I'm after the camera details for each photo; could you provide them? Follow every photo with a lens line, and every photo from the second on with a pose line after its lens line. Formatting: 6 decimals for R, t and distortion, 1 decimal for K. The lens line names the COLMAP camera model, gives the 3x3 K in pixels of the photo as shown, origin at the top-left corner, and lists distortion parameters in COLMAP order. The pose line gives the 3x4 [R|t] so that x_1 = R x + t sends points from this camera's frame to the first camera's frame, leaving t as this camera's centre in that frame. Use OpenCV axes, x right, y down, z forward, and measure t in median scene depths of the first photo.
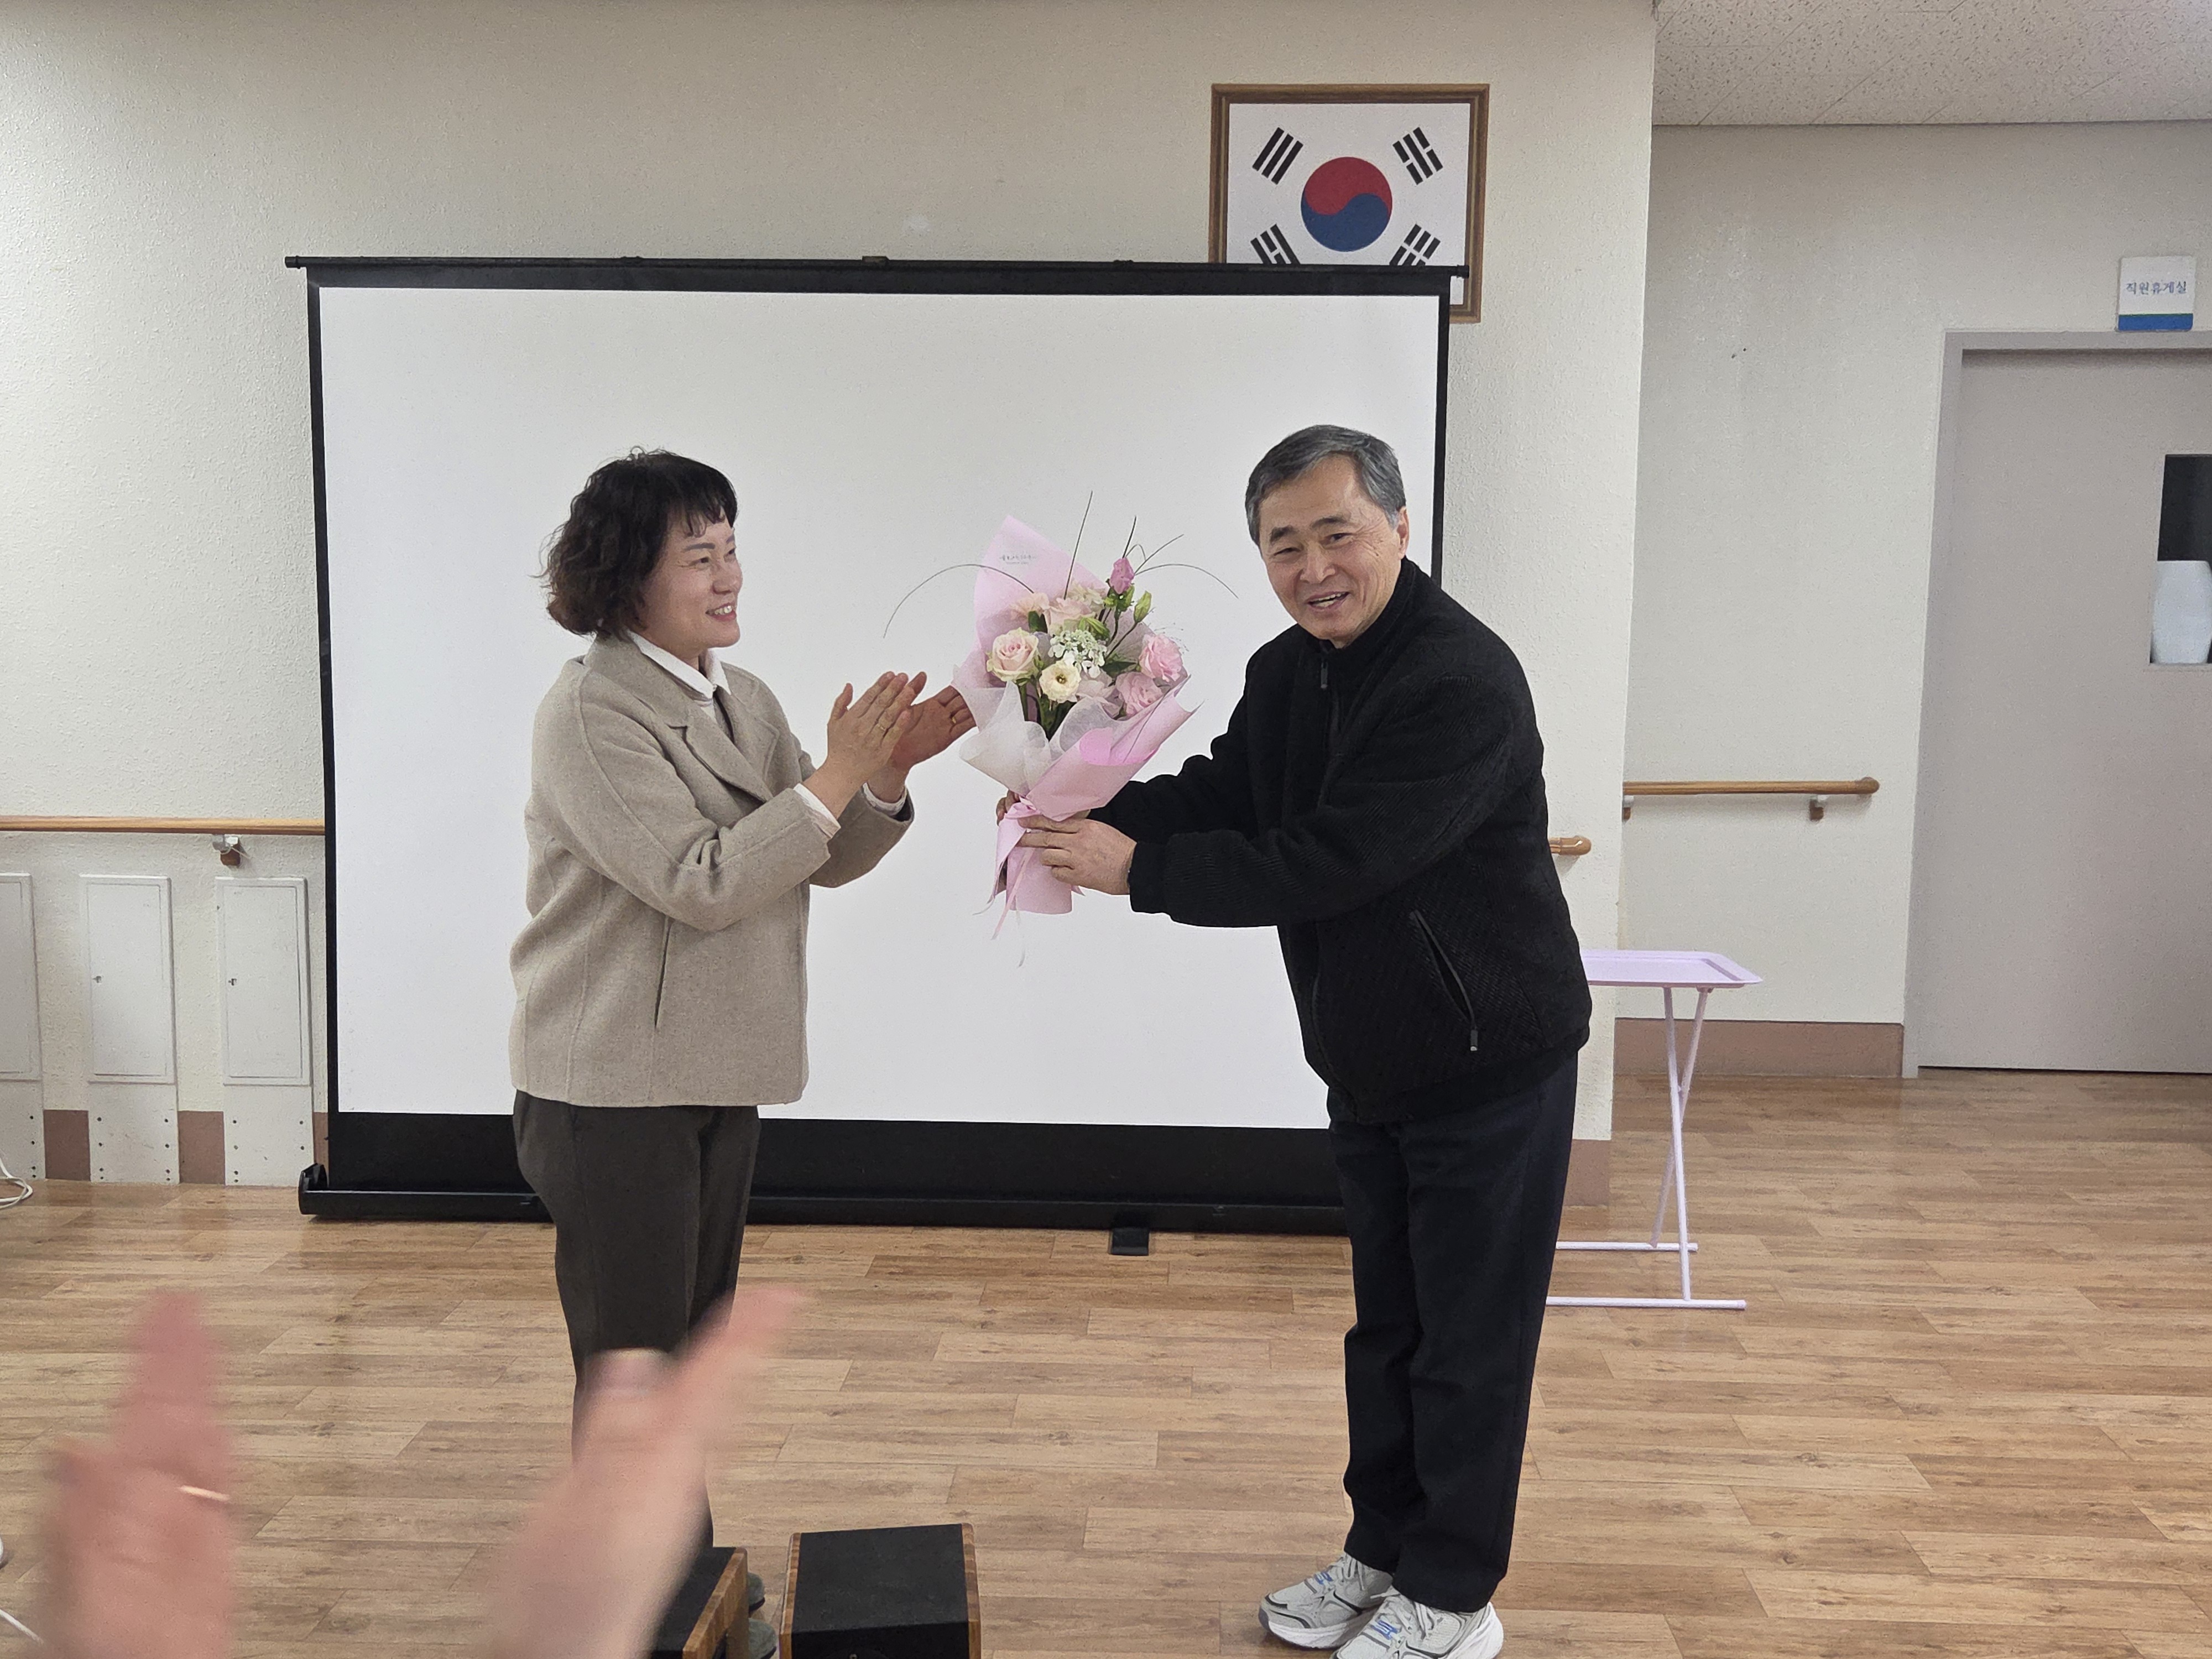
lens RADIAL K [[2177.7, 0, 1147.5], [0, 2177.7, 845.3], [0, 0, 1]] dist [0.024388, 0.000000]
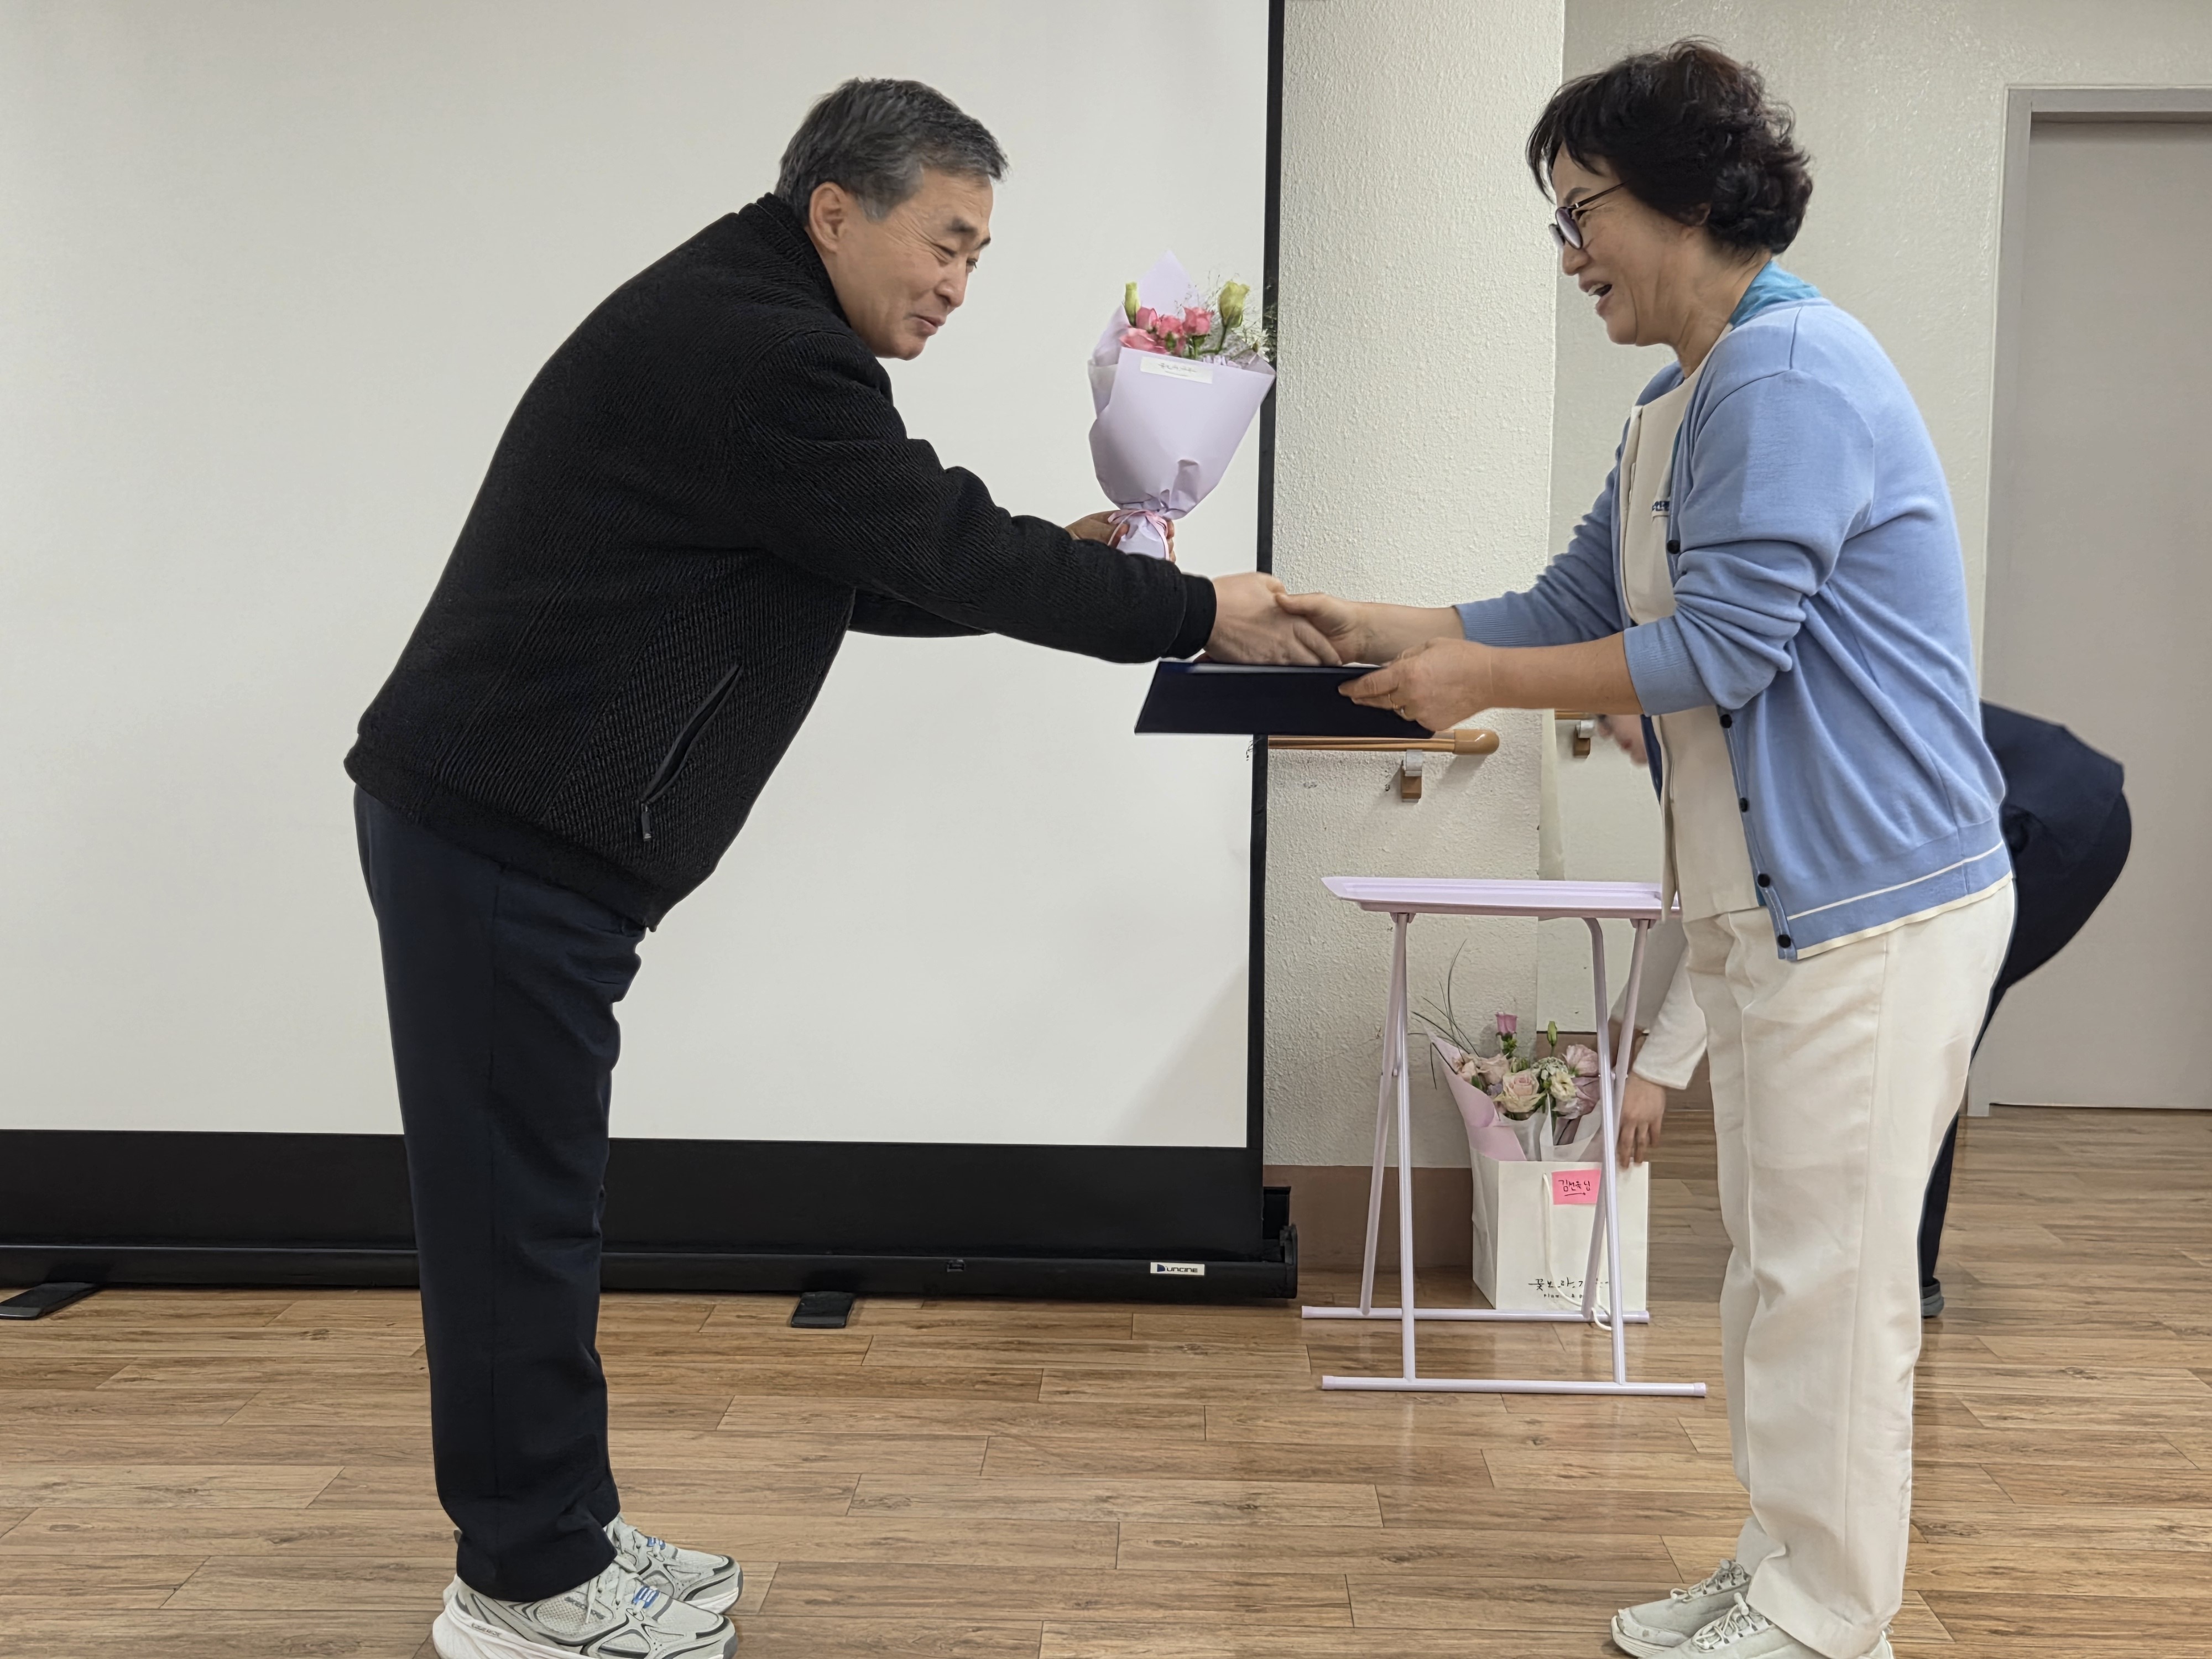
lens RADIAL K [[2714.2, 0, 1160.7], [0, 2714.2, 794.2], [0, 0, 1]] dist [0.034343, 0.000000]
pose [[0.999697, 0.003304, 0.024411, 0.077495], [-0.002051, 0.998689, -0.051145, 0.064370], [-0.024548, 0.051080, 0.998393, 0.138792]]
